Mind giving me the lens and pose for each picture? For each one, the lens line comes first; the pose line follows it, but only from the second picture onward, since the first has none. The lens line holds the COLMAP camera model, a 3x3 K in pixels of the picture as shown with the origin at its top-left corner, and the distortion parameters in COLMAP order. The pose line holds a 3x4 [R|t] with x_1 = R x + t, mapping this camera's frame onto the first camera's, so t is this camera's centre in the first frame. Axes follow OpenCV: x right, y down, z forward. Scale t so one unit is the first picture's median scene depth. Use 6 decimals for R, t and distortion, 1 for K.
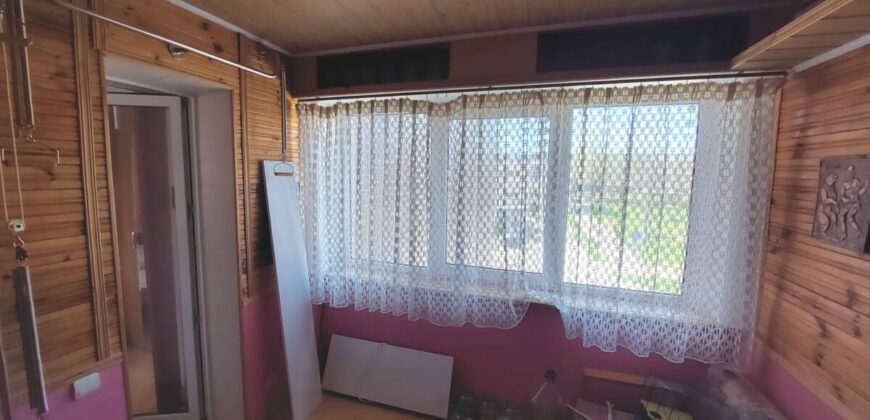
lens RADIAL K [[339.6, 0, 433.9], [0, 339.6, 204.4], [0, 0, 1]] dist [0.000317, 0.000282]
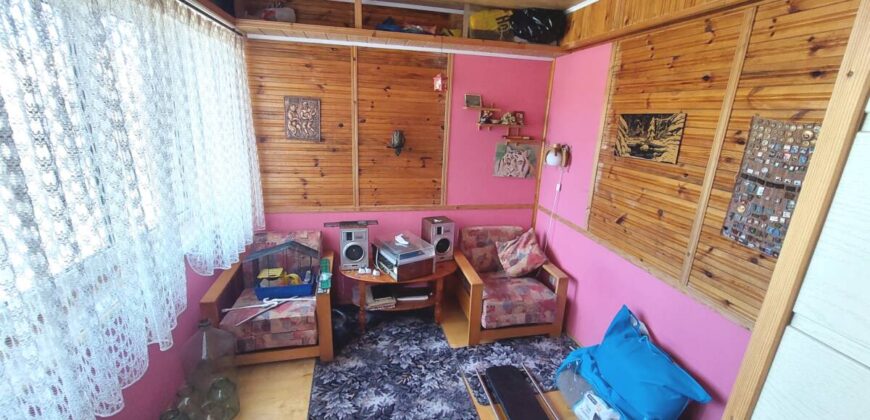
lens RADIAL K [[339.6, 0, 433.9], [0, 339.6, 204.4], [0, 0, 1]] dist [0.000317, 0.000282]
pose [[-0.498600, -0.263016, 0.825967, -1.029449], [0.036155, 0.945717, 0.322974, -0.149534], [-0.866078, 0.190898, -0.462025, 1.303064]]
